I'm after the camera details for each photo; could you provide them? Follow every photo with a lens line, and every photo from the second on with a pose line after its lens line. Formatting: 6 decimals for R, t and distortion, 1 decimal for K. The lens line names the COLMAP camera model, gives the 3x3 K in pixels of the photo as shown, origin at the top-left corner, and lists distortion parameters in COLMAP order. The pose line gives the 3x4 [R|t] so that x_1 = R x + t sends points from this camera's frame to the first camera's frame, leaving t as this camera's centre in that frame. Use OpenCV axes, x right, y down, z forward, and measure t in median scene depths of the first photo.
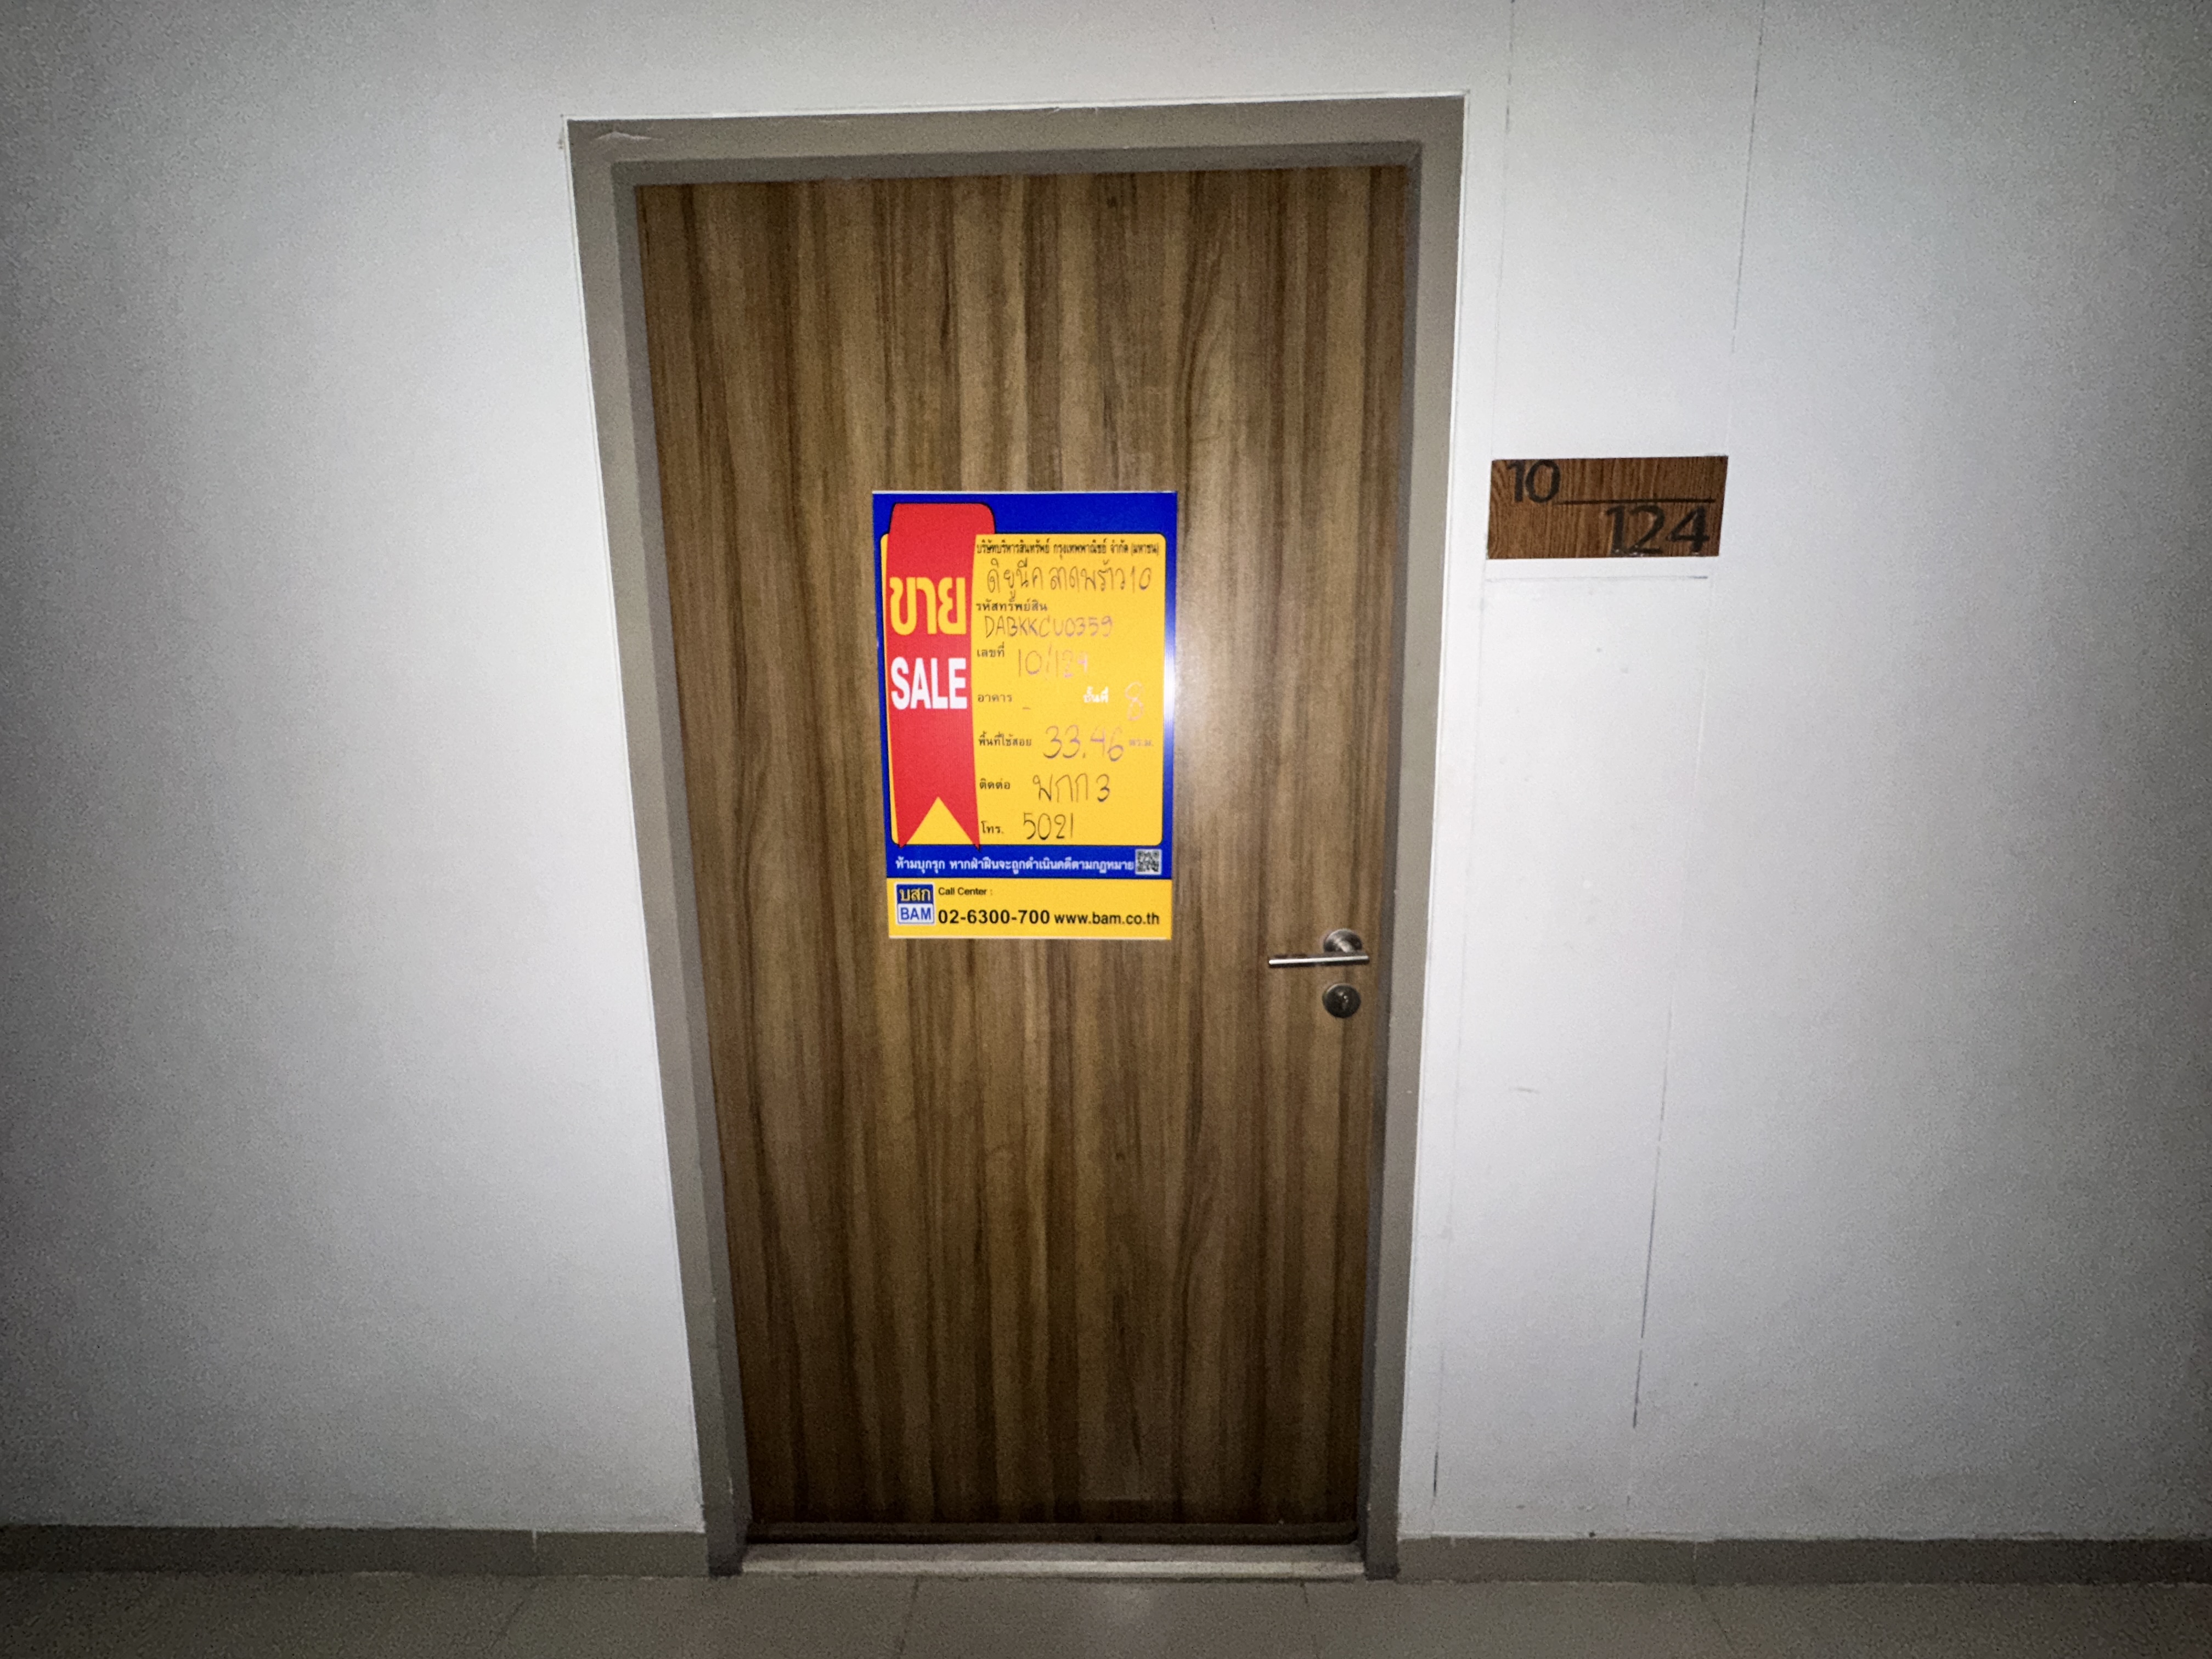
lens RADIAL K [[882.6, 0, 1112.1], [0, 882.6, 816.7], [0, 0, 1]] dist [-0.000766, -0.000019]
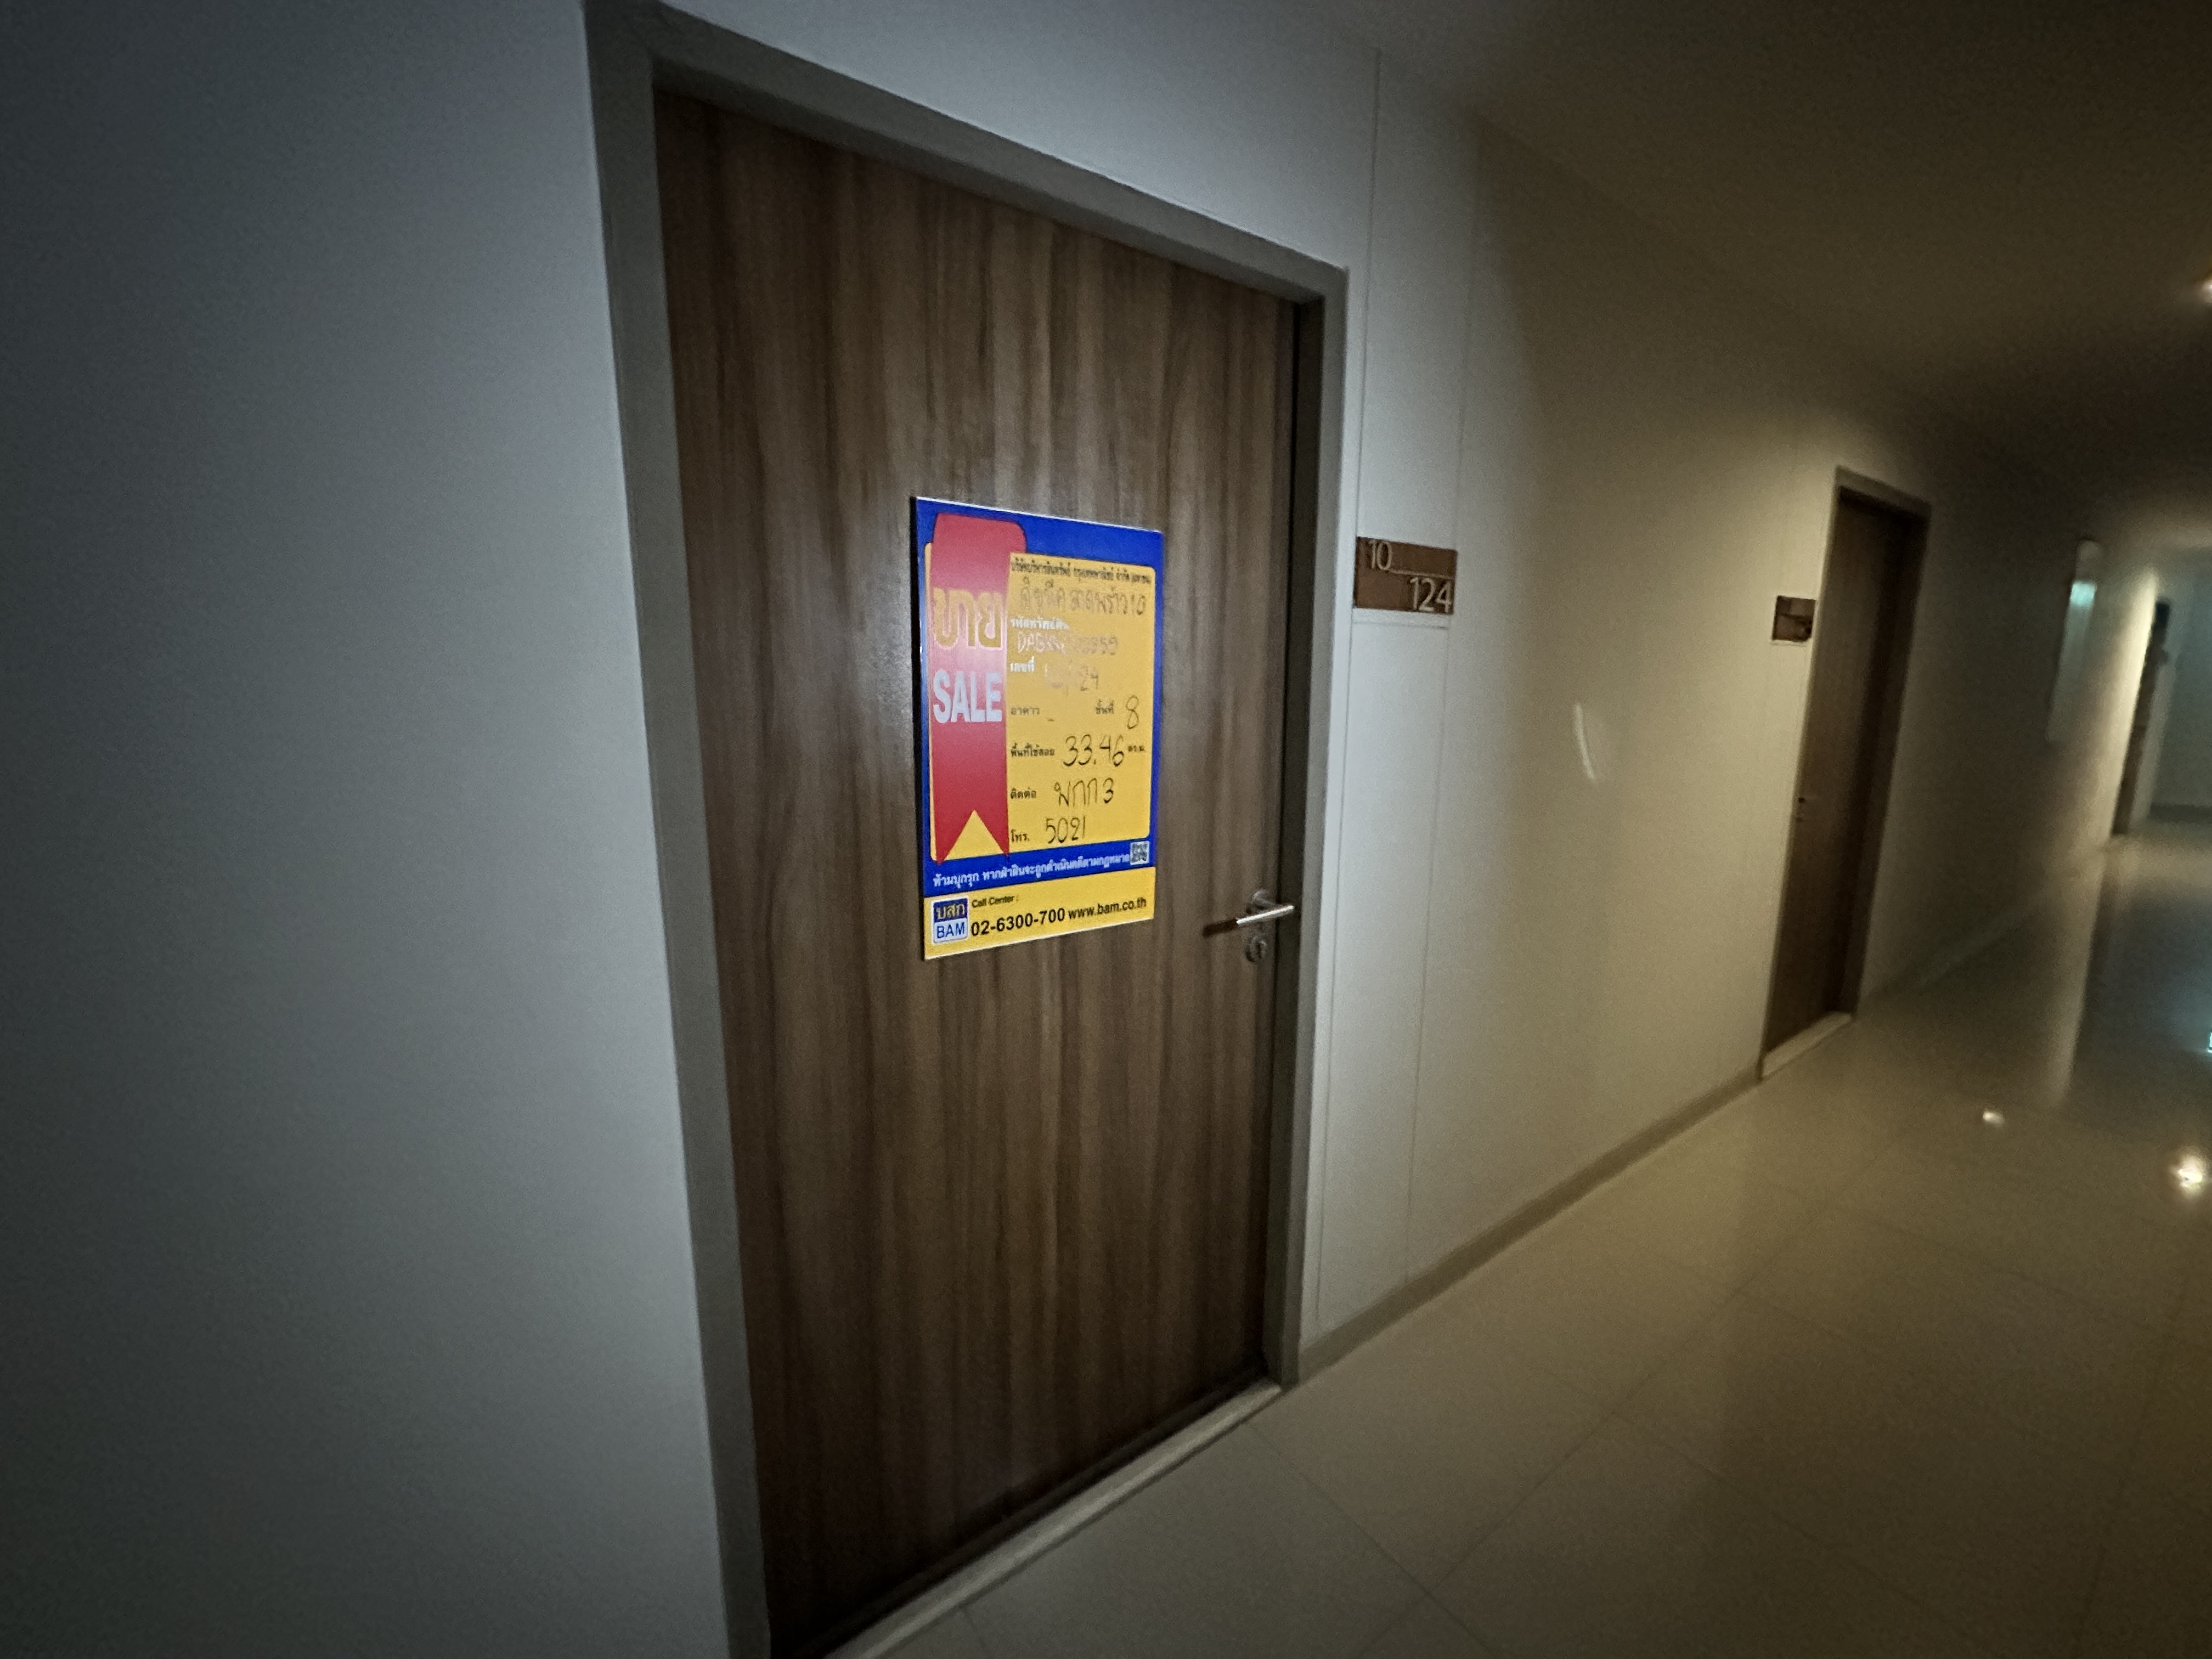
lens RADIAL K [[882.6, 0, 1119.8], [0, 882.6, 836.2], [0, 0, 1]] dist [-0.000766, -0.000019]
pose [[0.803731, -0.091937, 0.587847, -0.661703], [0.086340, 0.995554, 0.037652, -0.016131], [-0.588695, 0.020493, 0.808095, 0.093939]]
